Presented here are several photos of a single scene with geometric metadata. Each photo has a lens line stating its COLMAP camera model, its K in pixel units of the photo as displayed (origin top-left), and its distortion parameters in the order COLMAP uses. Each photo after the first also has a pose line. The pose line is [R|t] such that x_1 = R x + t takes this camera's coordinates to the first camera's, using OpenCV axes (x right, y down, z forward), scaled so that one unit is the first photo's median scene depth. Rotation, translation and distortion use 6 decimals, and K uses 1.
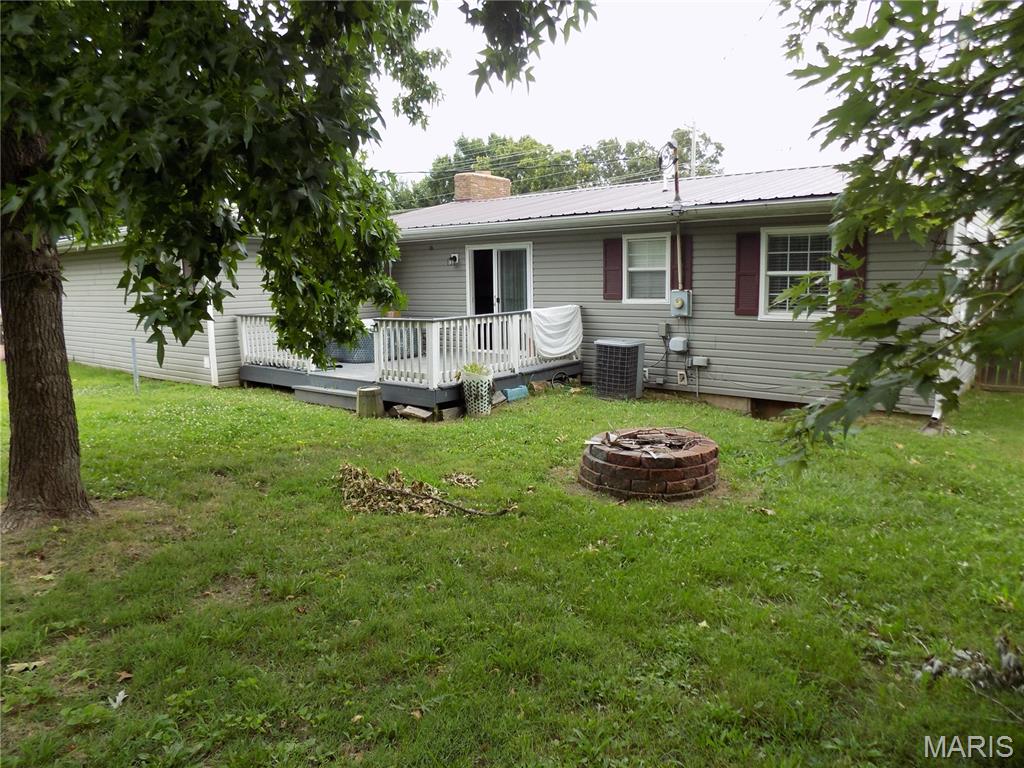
lens RADIAL K [[691.4, 0, 517.4], [0, 691.4, 378.0], [0, 0, 1]] dist [-0.067066, 0.062604]
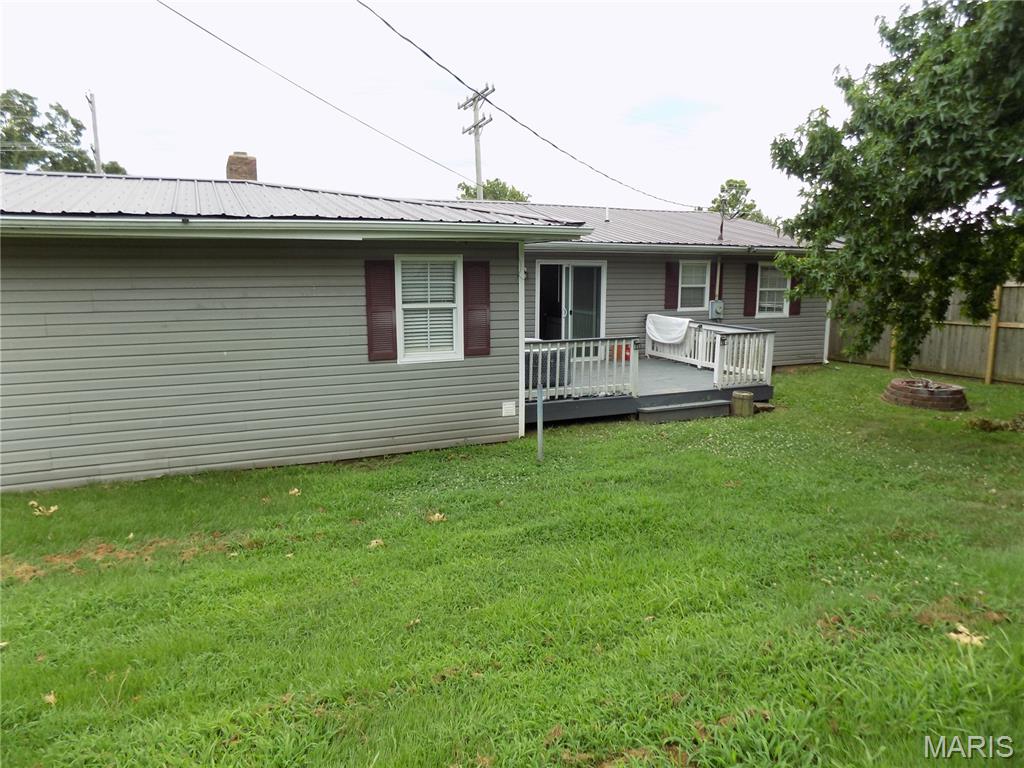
lens RADIAL K [[691.4, 0, 508.2], [0, 691.4, 381.7], [0, 0, 1]] dist [-0.067066, 0.062604]
pose [[0.463284, -0.127600, 0.876975, -2.607299], [0.116372, 0.989770, 0.082535, -0.268047], [-0.878536, 0.063818, 0.473394, 1.474080]]
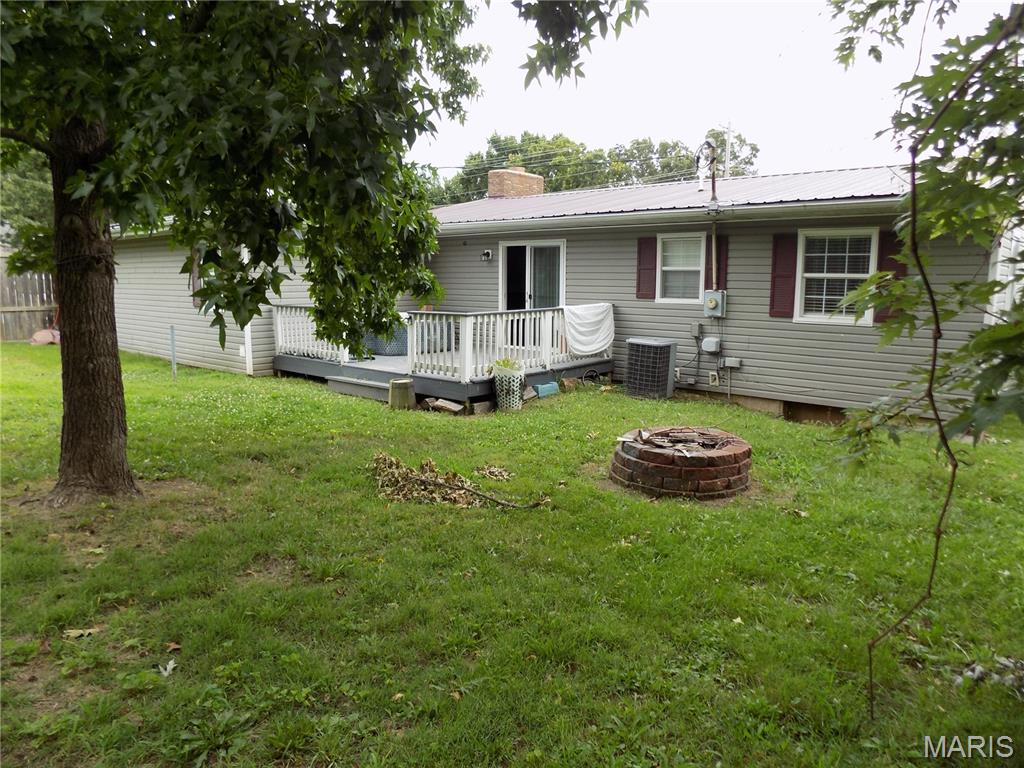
lens RADIAL K [[691.4, 0, 514.4], [0, 691.4, 379.2], [0, 0, 1]] dist [-0.067066, 0.062604]
pose [[0.998832, 0.027876, -0.039468, -0.019399], [-0.027695, 0.999603, 0.005132, 0.007281], [0.039595, -0.004033, 0.999208, -0.009628]]
